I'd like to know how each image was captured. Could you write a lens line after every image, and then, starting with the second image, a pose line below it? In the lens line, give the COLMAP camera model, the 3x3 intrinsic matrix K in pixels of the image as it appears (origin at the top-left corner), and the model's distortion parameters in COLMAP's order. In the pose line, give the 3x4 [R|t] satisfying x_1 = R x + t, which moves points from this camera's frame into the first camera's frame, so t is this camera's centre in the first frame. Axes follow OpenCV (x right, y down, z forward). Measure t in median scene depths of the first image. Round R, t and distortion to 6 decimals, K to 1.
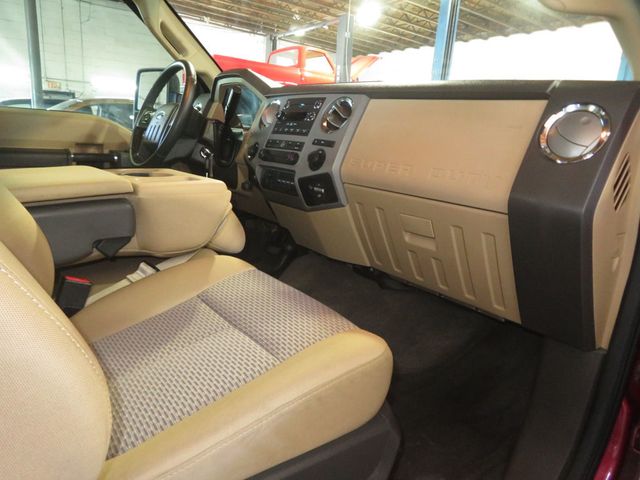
lens RADIAL K [[466.0, 0, 320.0], [0, 466.0, 240.0], [0, 0, 1]] dist [-0.013230, 0.032527]
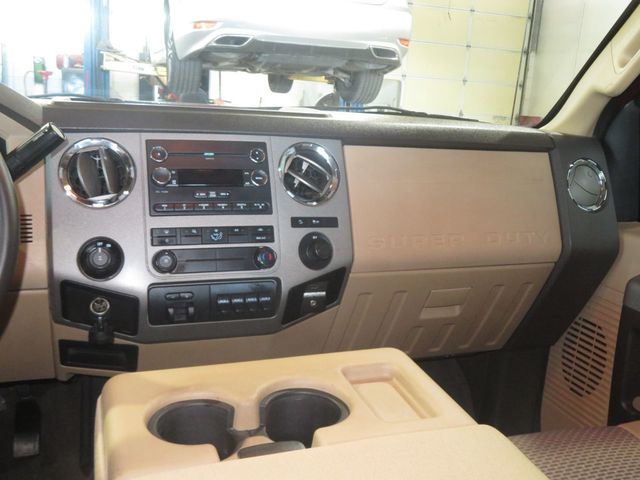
lens RADIAL K [[651.5, 0, 320.0], [0, 651.5, 240.0], [0, 0, 1]] dist [-0.020500, -0.016448]
pose [[0.303577, -0.265925, 0.914945, -0.765755], [0.176745, 0.959314, 0.220177, -0.361343], [-0.936270, 0.094871, 0.338226, 0.671558]]
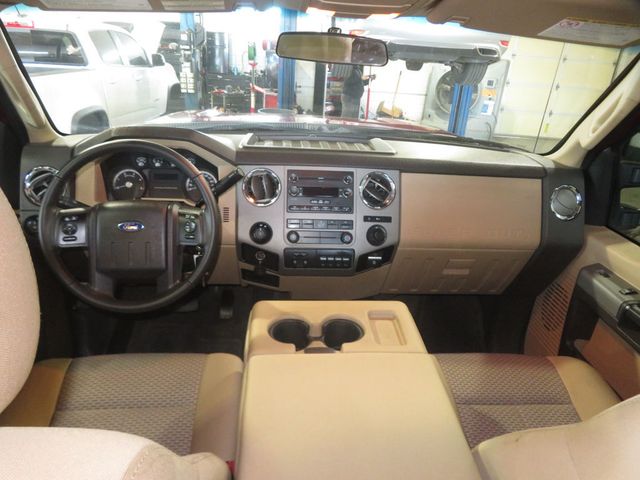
lens RADIAL K [[466.0, 0, 320.0], [0, 466.0, 240.0], [0, 0, 1]] dist [-0.013230, 0.032527]
pose [[0.548498, -0.369918, 0.749874, -0.878086], [0.168946, 0.927348, 0.333891, -0.531886], [-0.818906, -0.056450, 0.571145, 0.458833]]
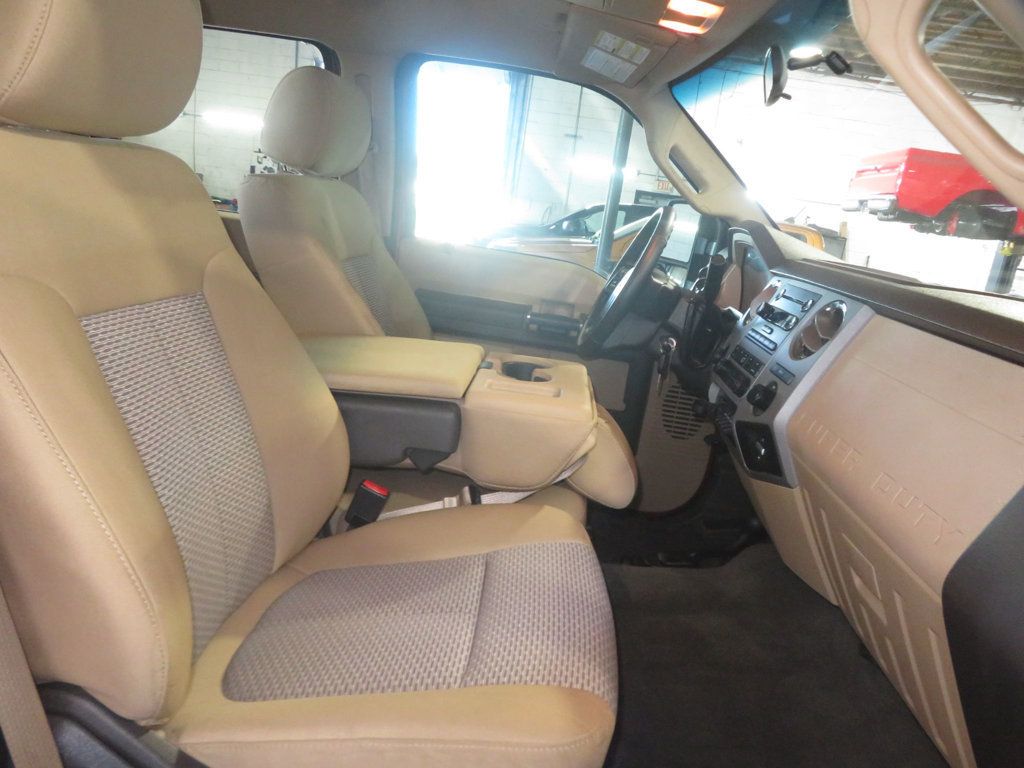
lens RADIAL K [[745.2, 0, 510.6], [0, 745.2, 387.6], [0, 0, 1]] dist [-0.000325, 0.006135]
pose [[0.757003, 0.202129, -0.621362, 0.324518], [-0.237685, 0.970986, 0.026292, -0.128433], [0.608648, 0.127786, 0.783083, 0.049910]]
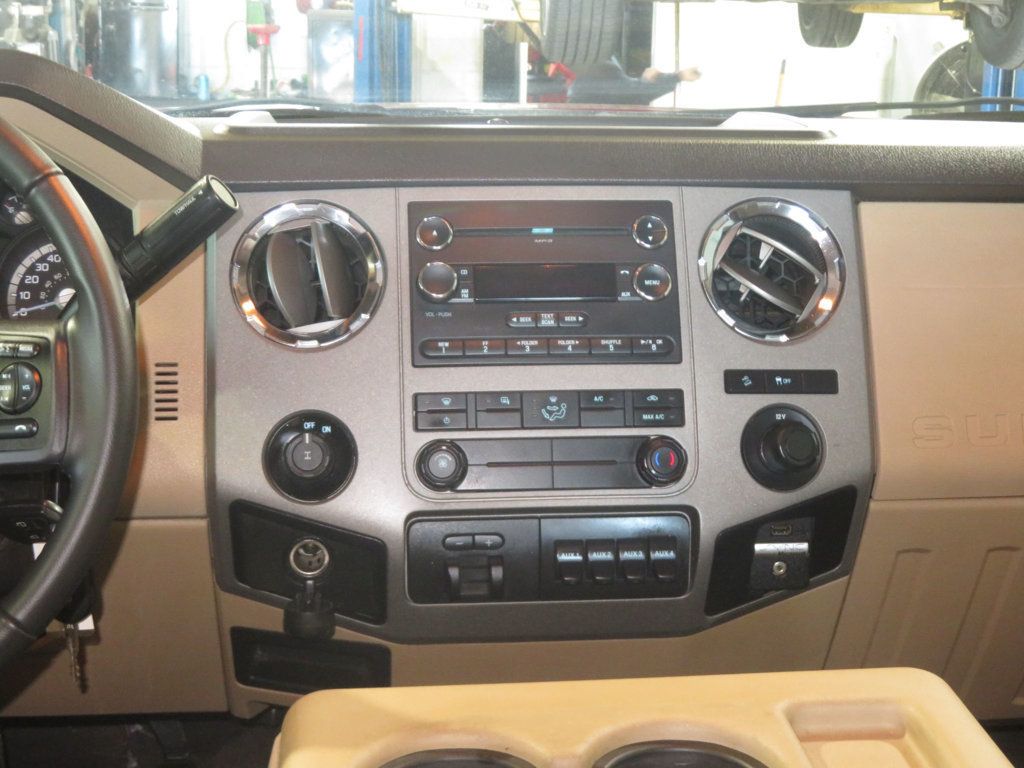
lens RADIAL K [[1701.5, 0, 512.0], [0, 1701.5, 384.0], [0, 0, 1]] dist [-0.036266, 0.010863]
pose [[0.535339, -0.241704, 0.809315, -0.846271], [0.217055, 0.965370, 0.144734, -0.369263], [-0.816272, 0.098184, 0.569263, 0.540263]]
